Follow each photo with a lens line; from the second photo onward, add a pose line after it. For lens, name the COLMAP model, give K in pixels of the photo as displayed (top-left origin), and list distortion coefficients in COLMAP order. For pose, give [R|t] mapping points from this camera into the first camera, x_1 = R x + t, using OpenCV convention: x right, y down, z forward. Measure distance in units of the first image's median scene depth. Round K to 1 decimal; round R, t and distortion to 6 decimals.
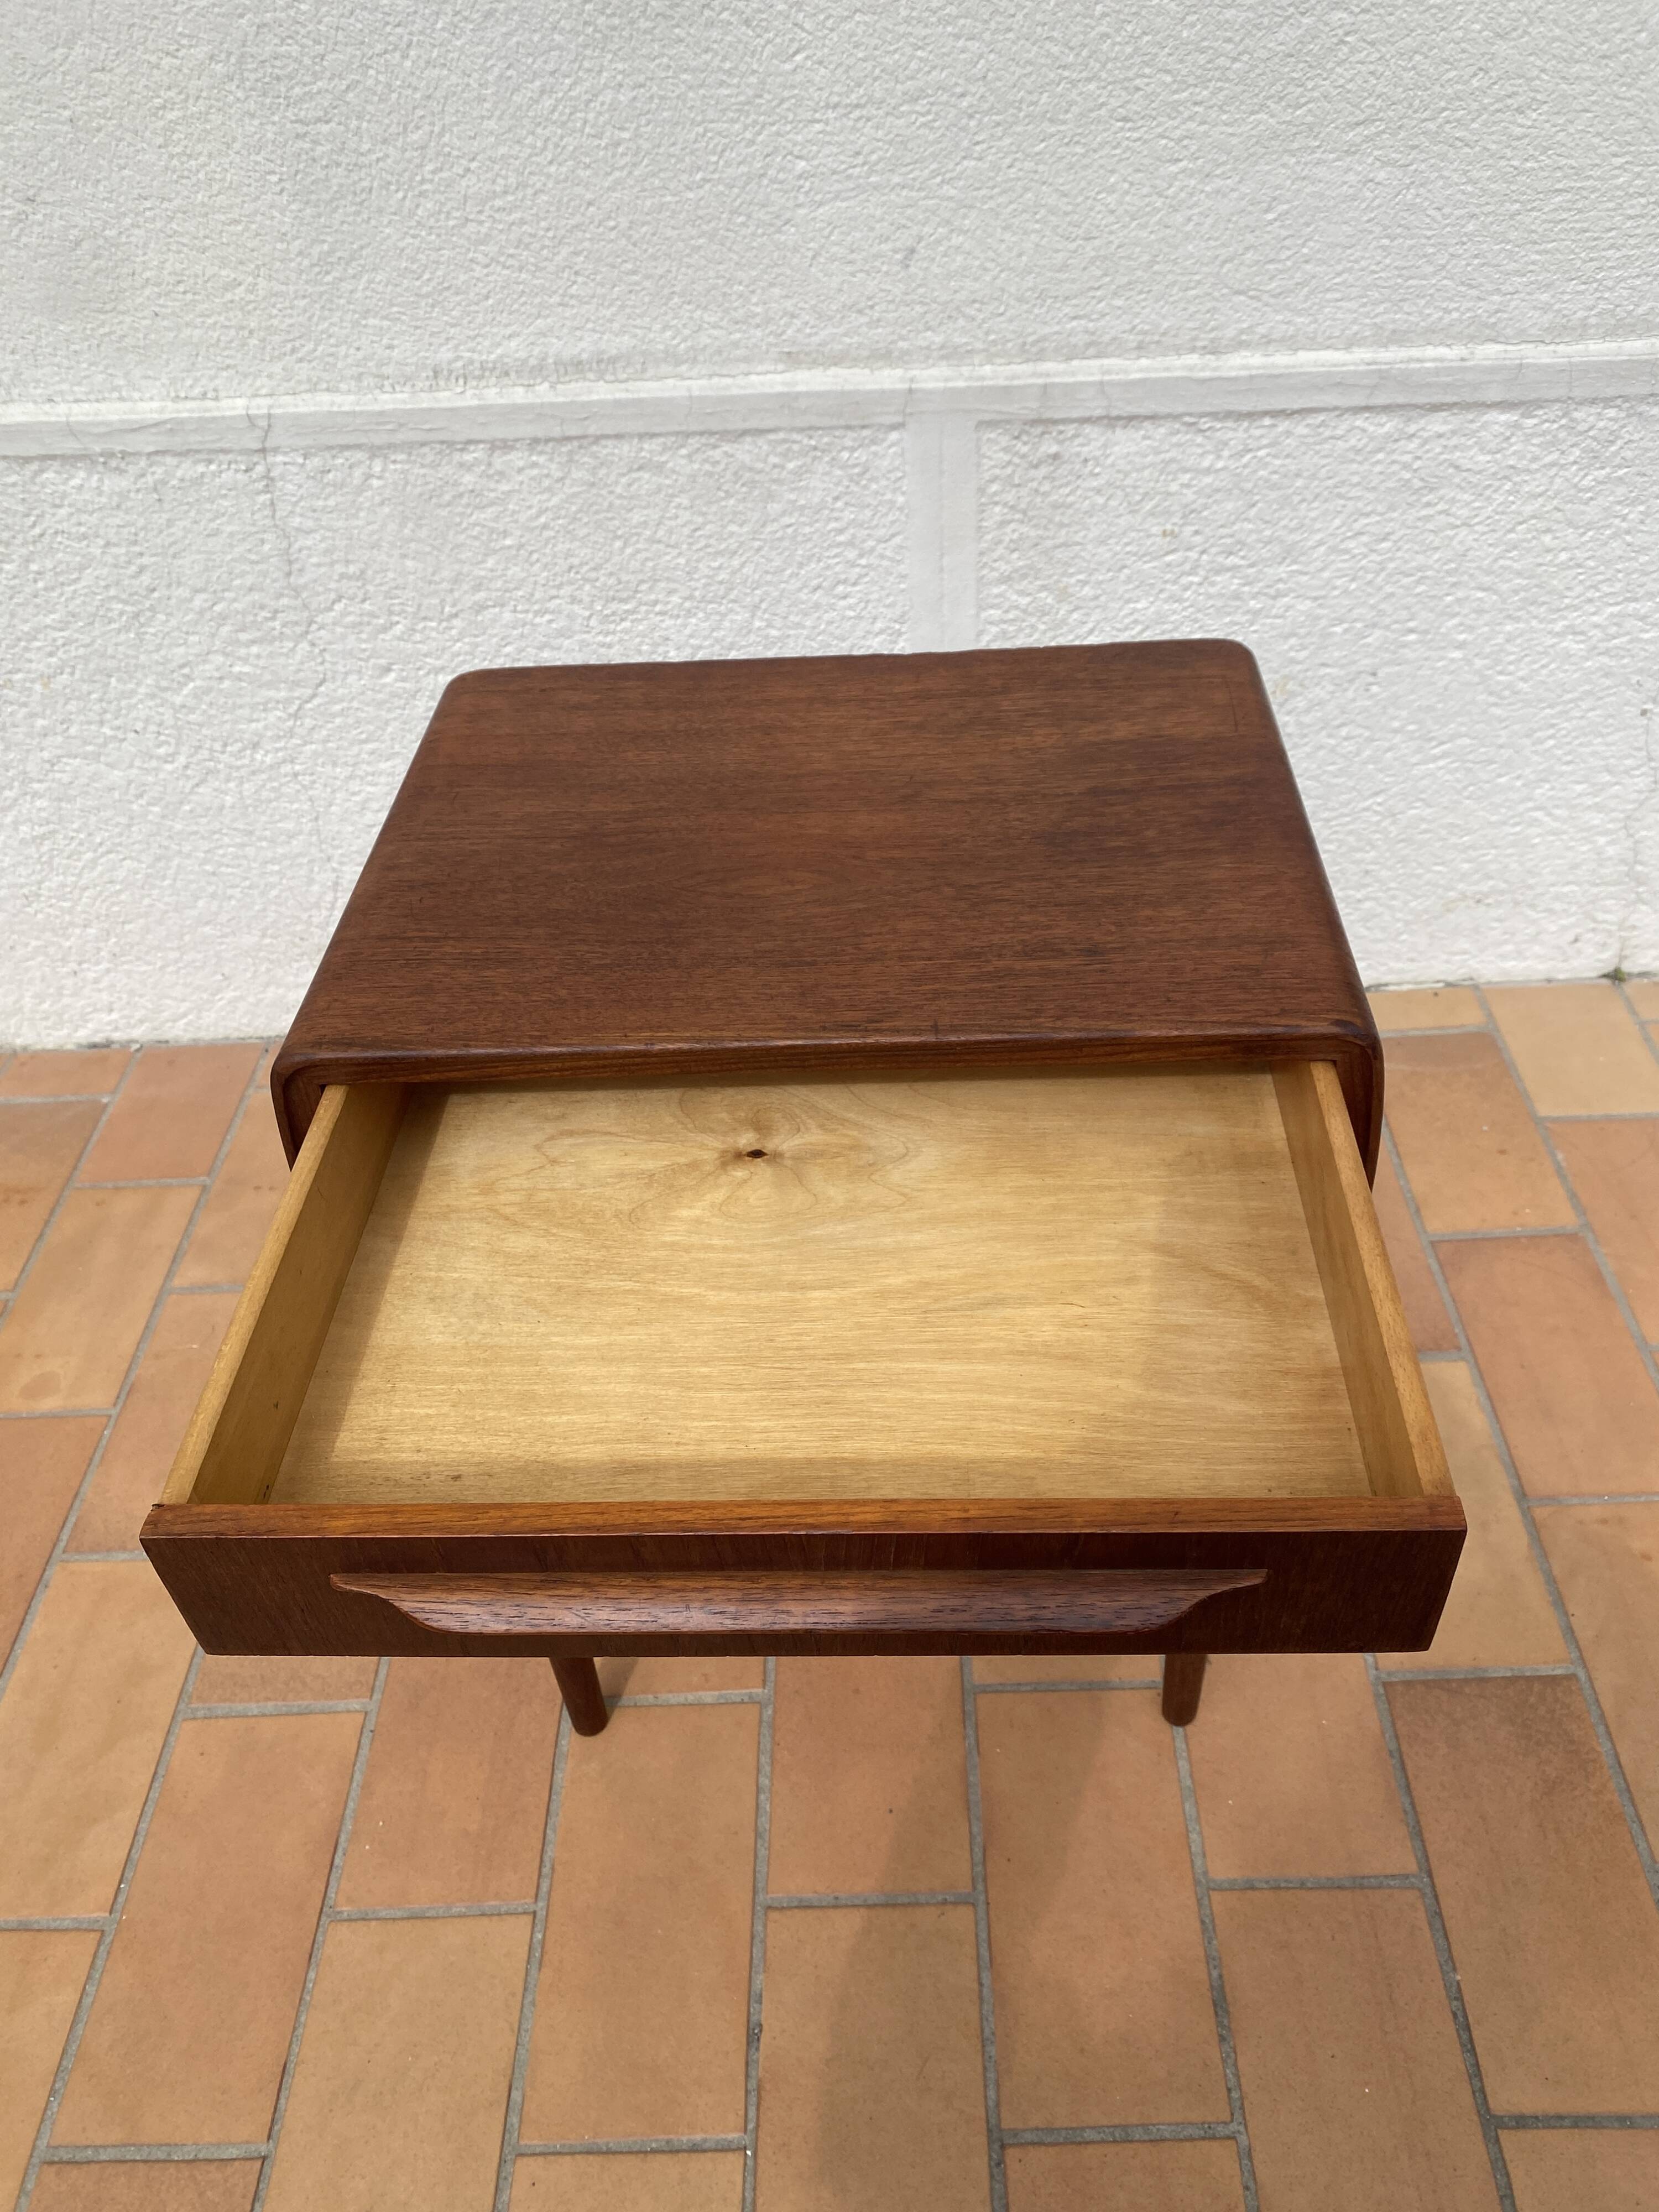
lens RADIAL K [[1721.9, 0, 854.4], [0, 1721.9, 1134.7], [0, 0, 1]] dist [0.009385, -0.010911]
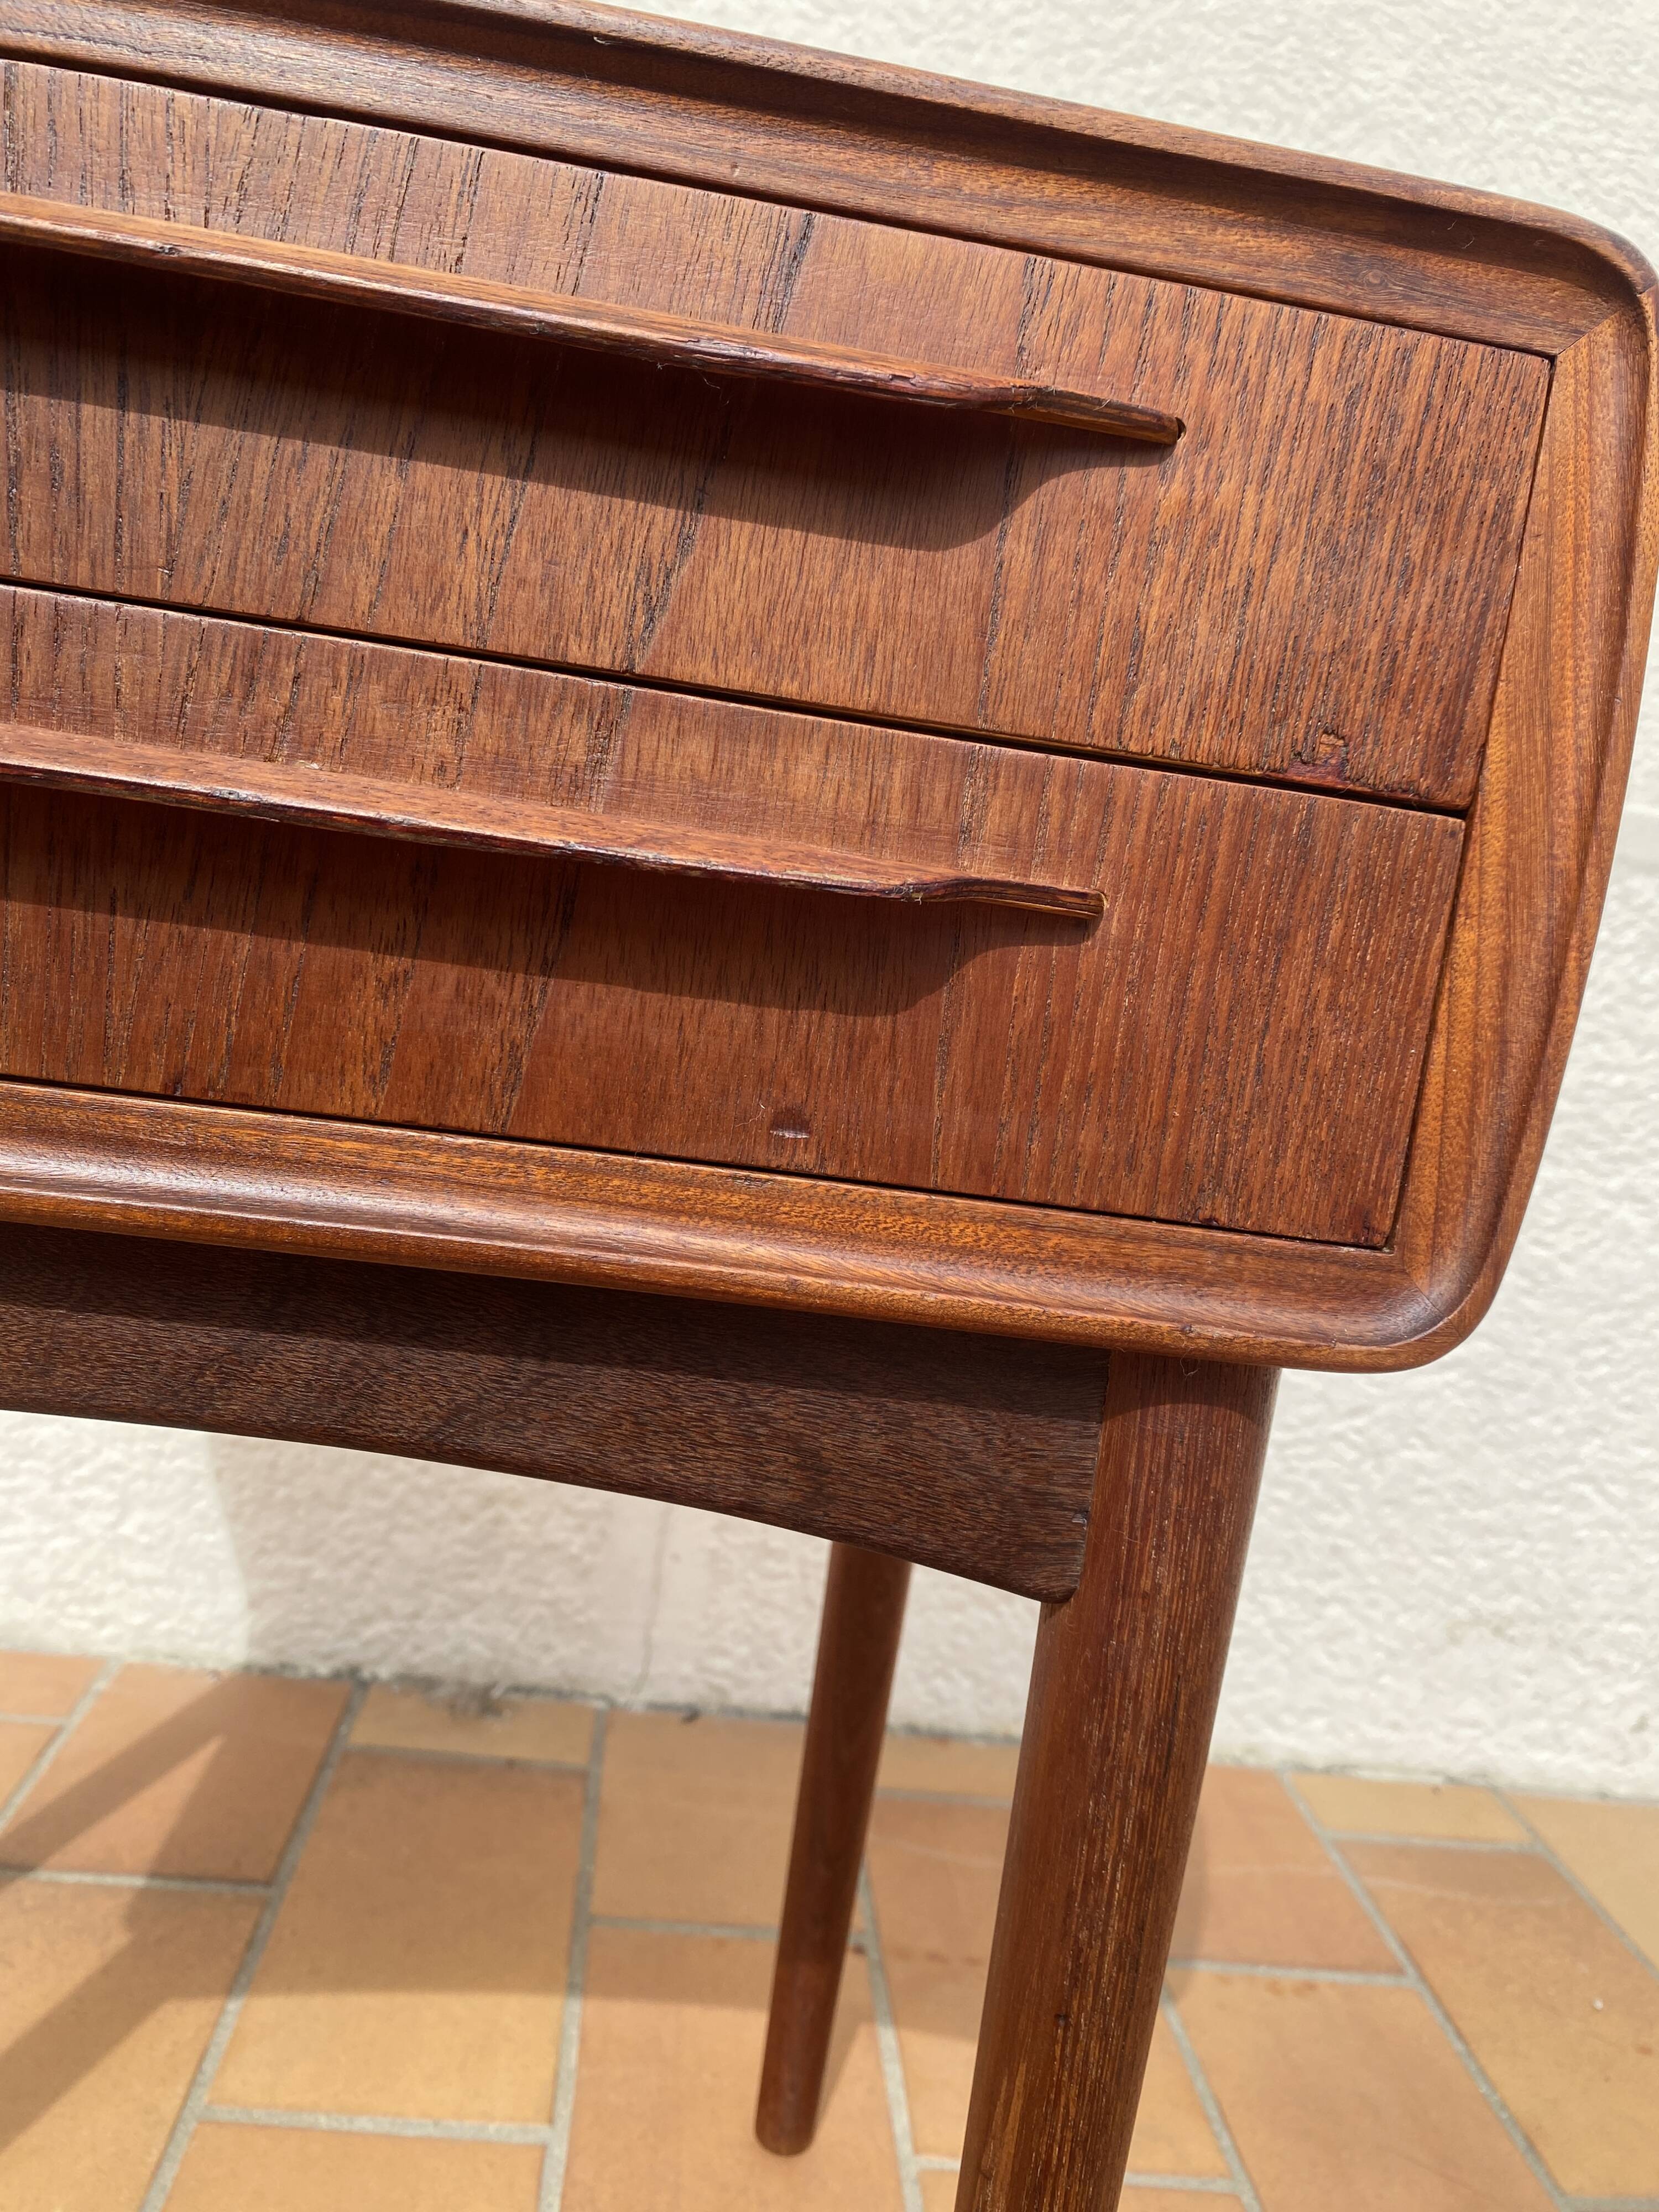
lens RADIAL K [[1721.9, 0, 875.4], [0, 1721.9, 1090.1], [0, 0, 1]] dist [0.009385, -0.010911]
pose [[0.974399, 0.190099, 0.120039, 0.030758], [-0.085830, 0.808008, -0.582886, 0.114005], [-0.207799, 0.557660, 0.803638, 0.523193]]
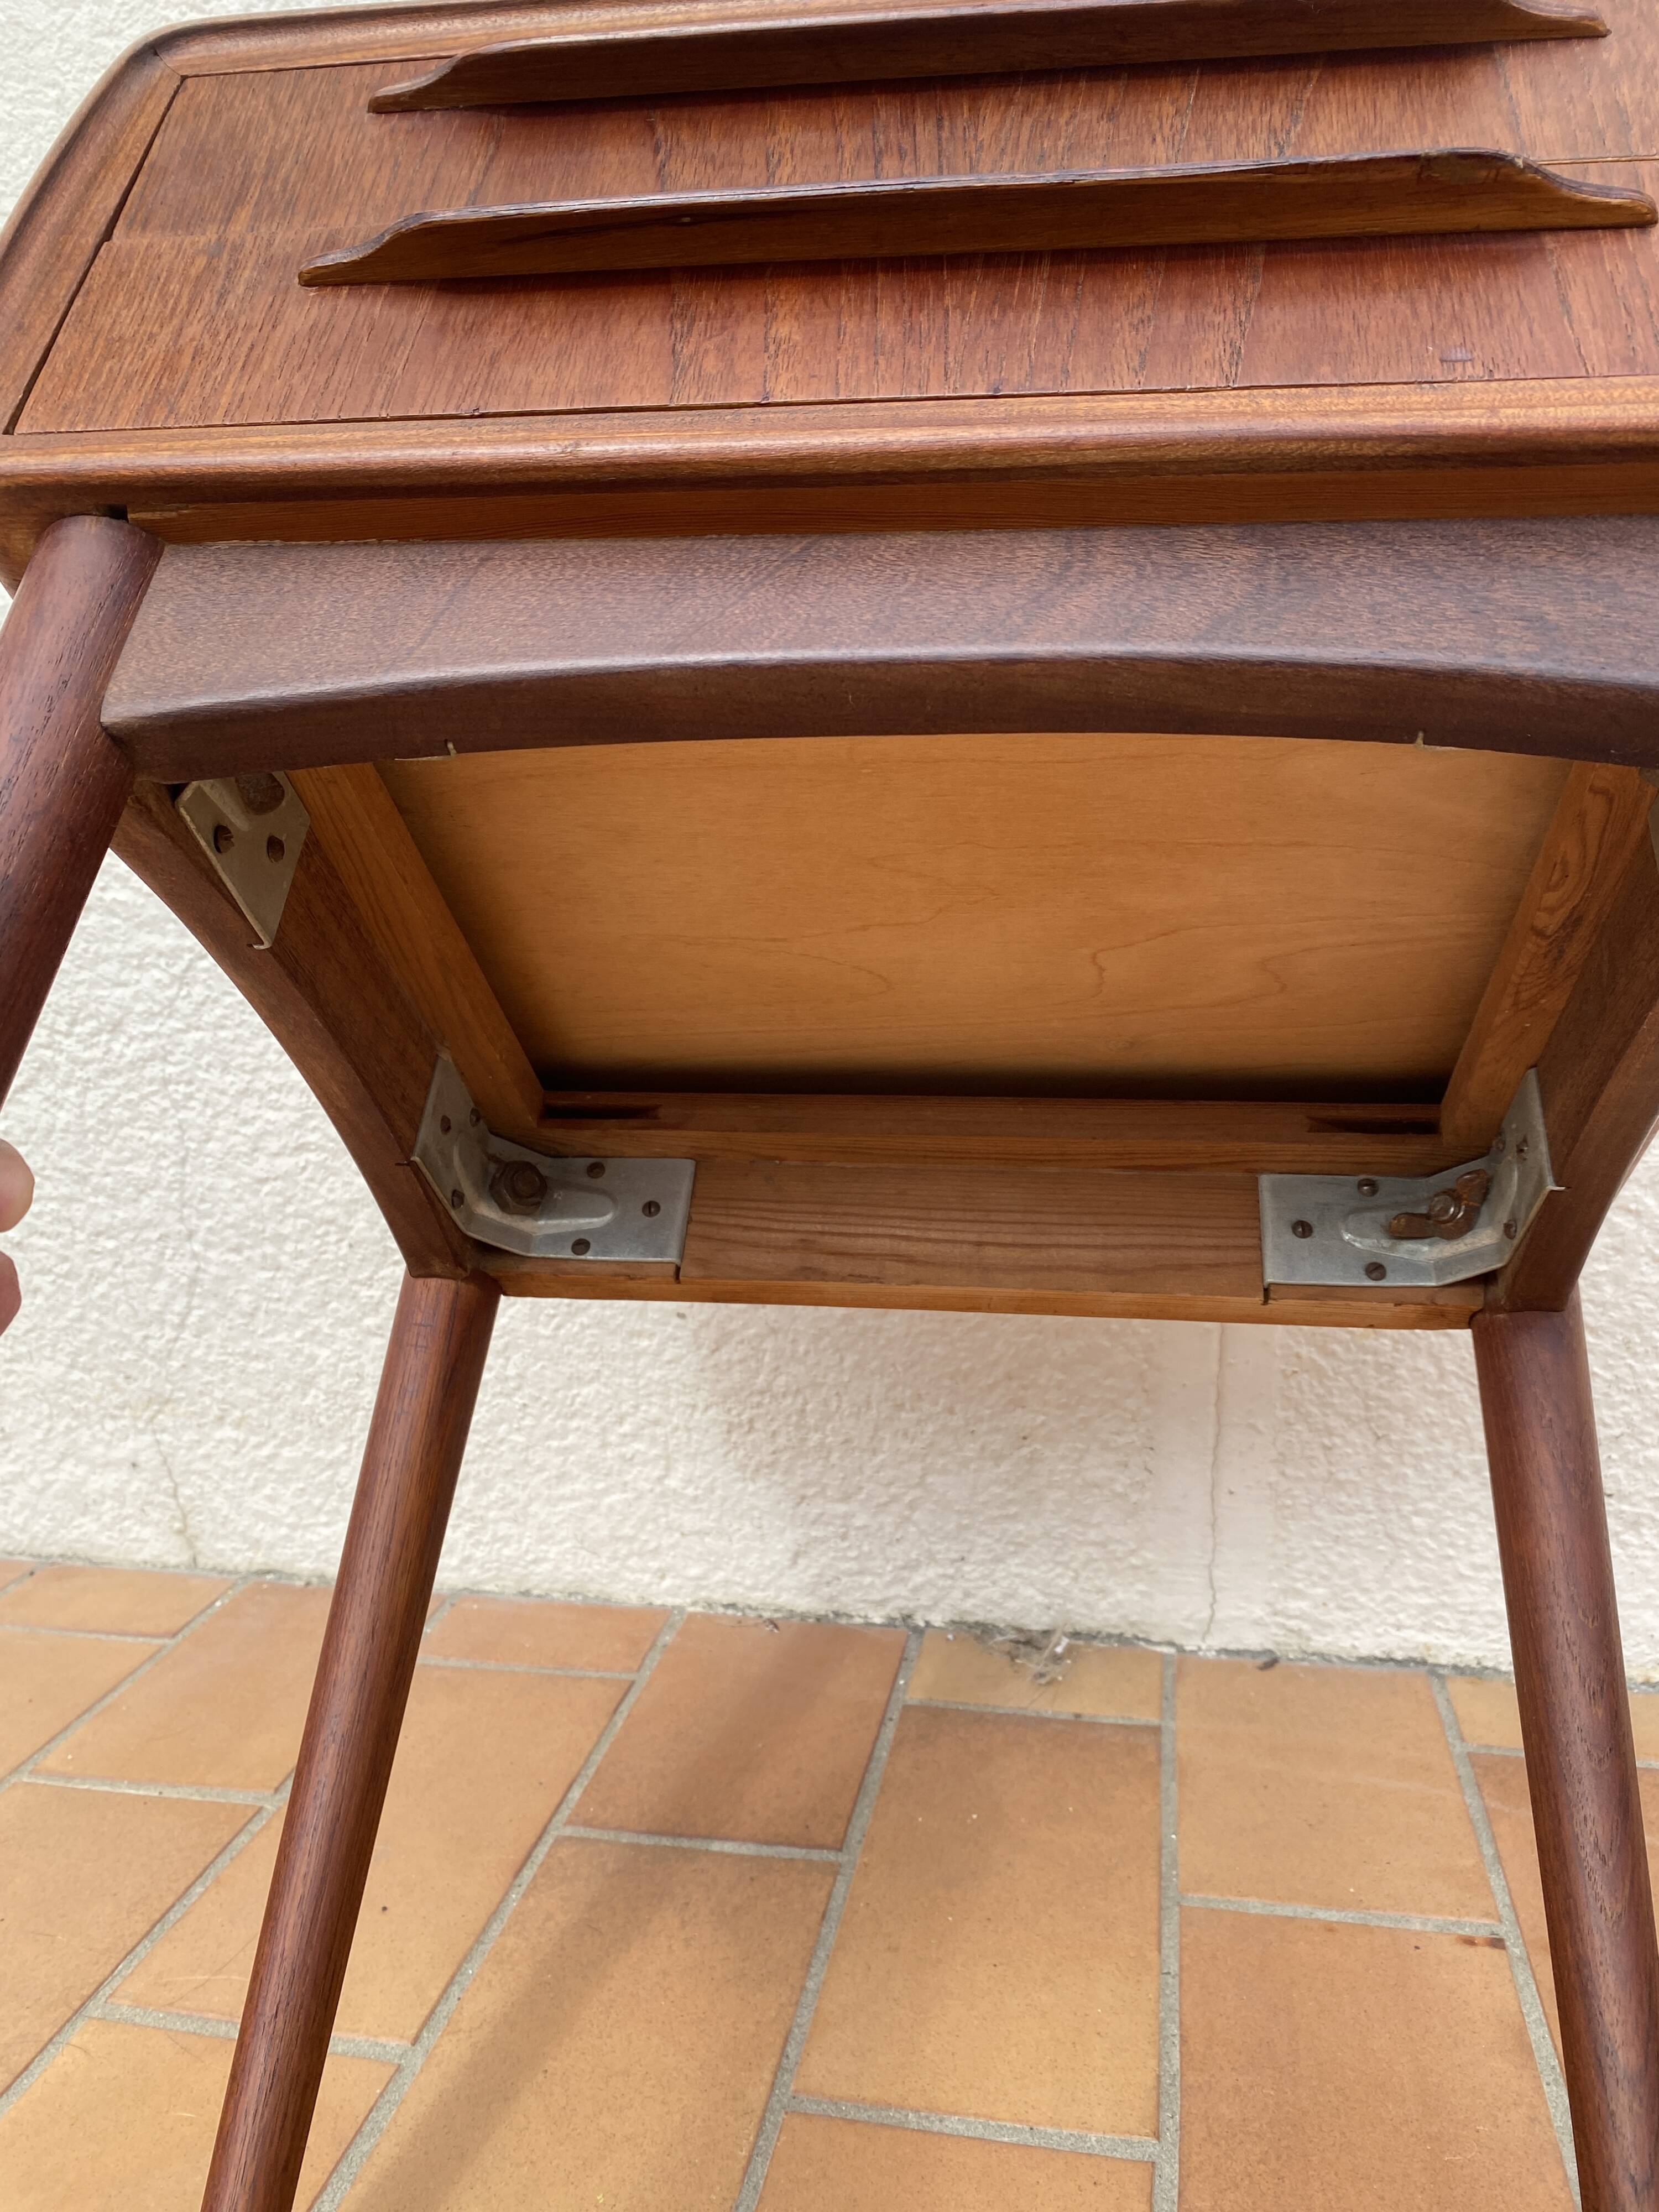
lens RADIAL K [[1721.9, 0, 839.0], [0, 1721.9, 1114.2], [0, 0, 1]] dist [0.009385, -0.010911]
pose [[0.979514, 0.079777, -0.184901, 0.036689], [-0.161492, 0.859716, -0.484570, 0.075289], [0.120305, 0.504503, 0.854987, 0.582189]]
